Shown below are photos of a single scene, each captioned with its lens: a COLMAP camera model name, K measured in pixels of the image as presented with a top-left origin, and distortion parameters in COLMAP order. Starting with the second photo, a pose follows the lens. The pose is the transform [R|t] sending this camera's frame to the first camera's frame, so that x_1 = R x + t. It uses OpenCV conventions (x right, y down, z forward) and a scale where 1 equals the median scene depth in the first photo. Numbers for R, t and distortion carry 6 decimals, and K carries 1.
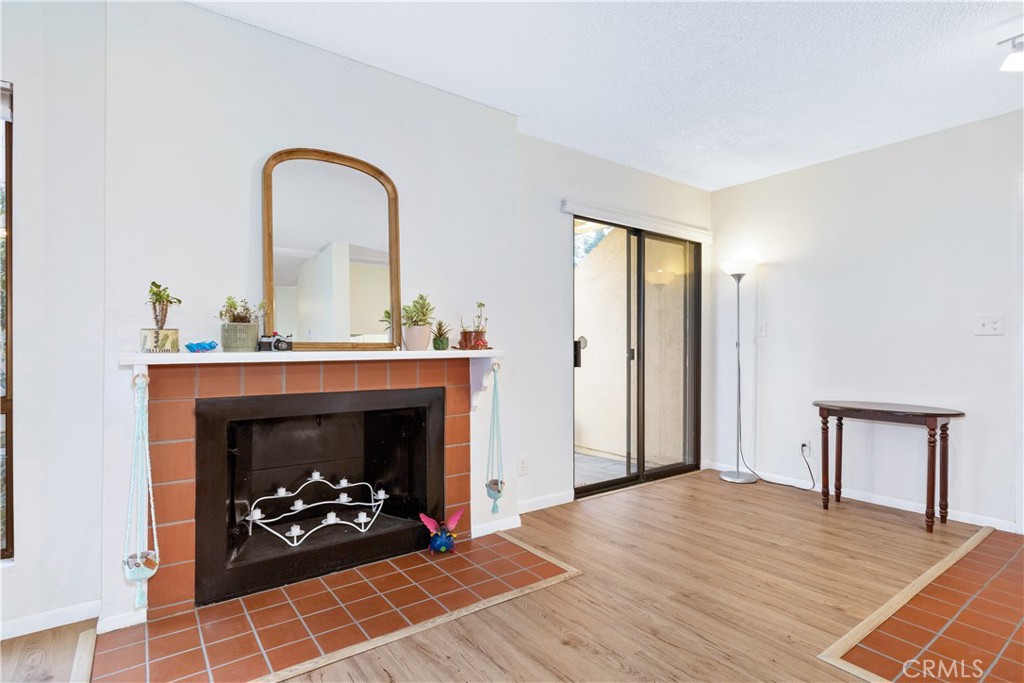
lens RADIAL K [[511.6, 0, 532.6], [0, 511.6, 345.7], [0, 0, 1]] dist [-0.005062, -0.001223]
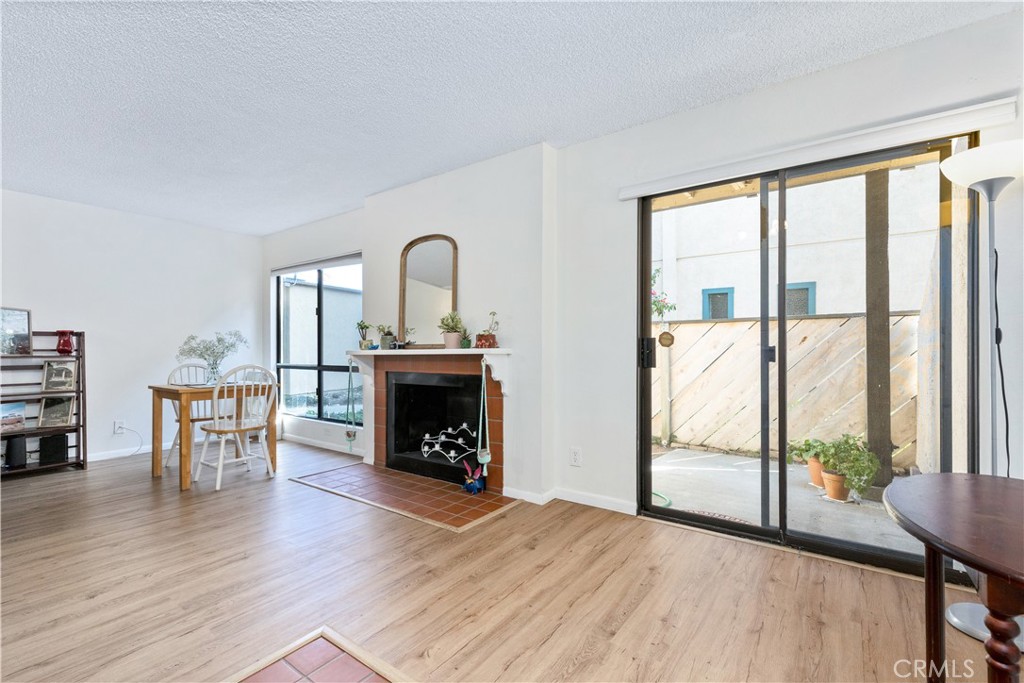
lens RADIAL K [[467.5, 0, 491.4], [0, 467.5, 339.5], [0, 0, 1]] dist [0.006597, -0.003154]
pose [[0.266385, -0.019196, -0.963676, 1.188679], [0.010172, 0.999802, -0.017103, 0.006600], [0.963813, -0.005246, 0.266527, 0.778154]]
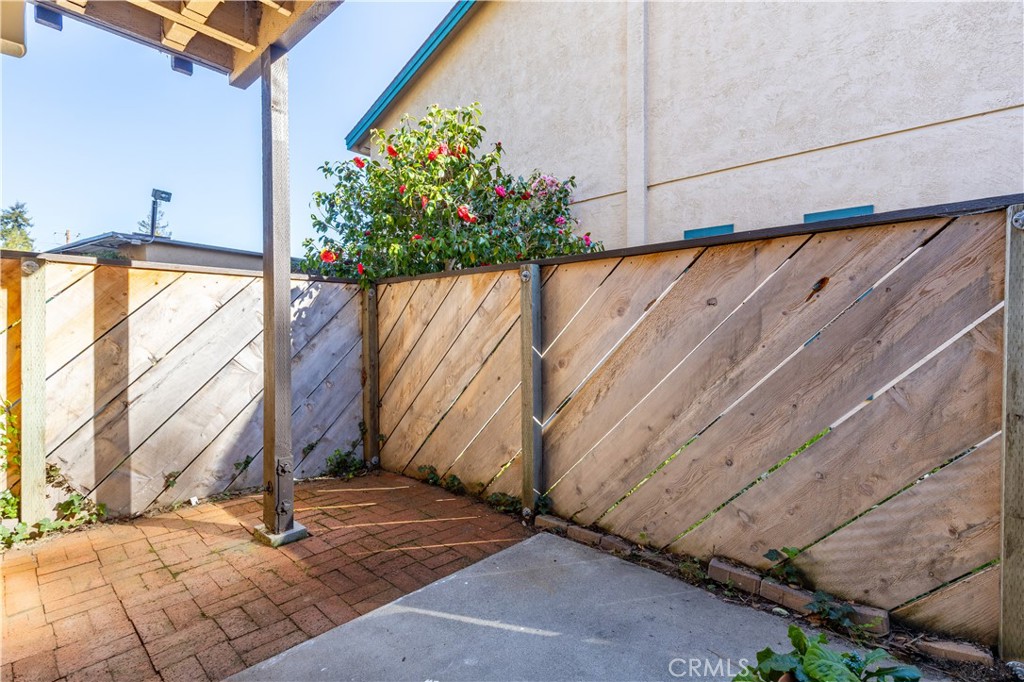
lens RADIAL K [[467.5, 0, 497.2], [0, 467.5, 326.6], [0, 0, 1]] dist [0.006597, -0.003154]
pose [[0.185807, -0.009313, -0.982542, 0.729741], [0.012850, 0.999893, -0.007047, 0.028320], [0.982502, -0.011316, 0.185906, 1.356099]]
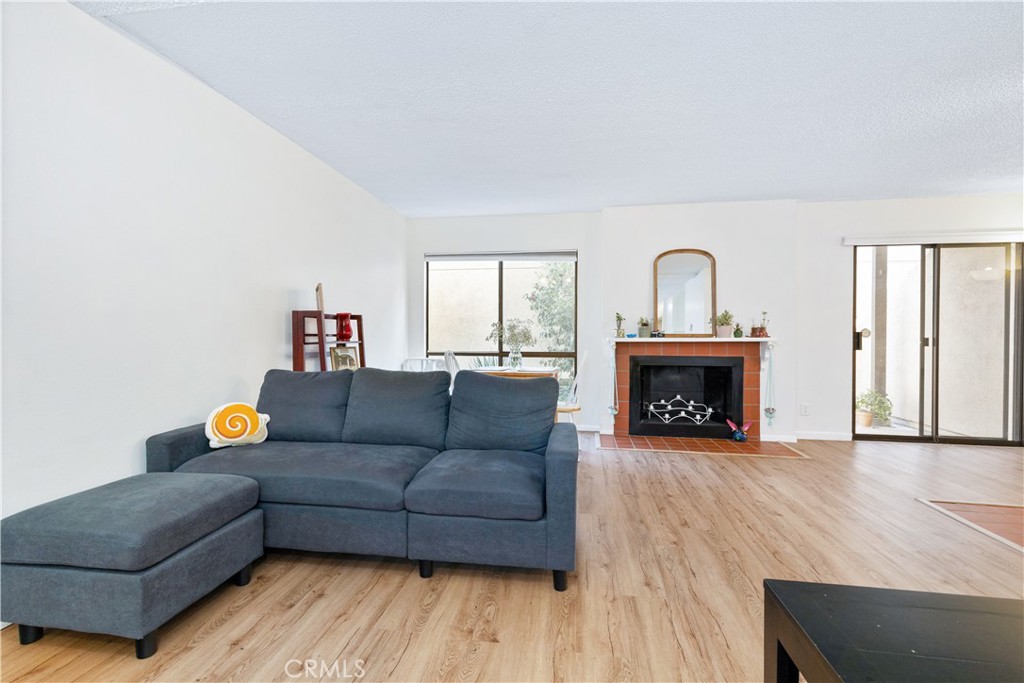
lens RADIAL K [[467.5, 0, 500.8], [0, 467.5, 339.7], [0, 0, 1]] dist [0.006597, -0.003154]
pose [[0.671976, 0.007374, -0.740536, 0.582222], [-0.000409, 0.999954, 0.009587, 0.000107], [0.740573, -0.006139, 0.671948, -0.952582]]
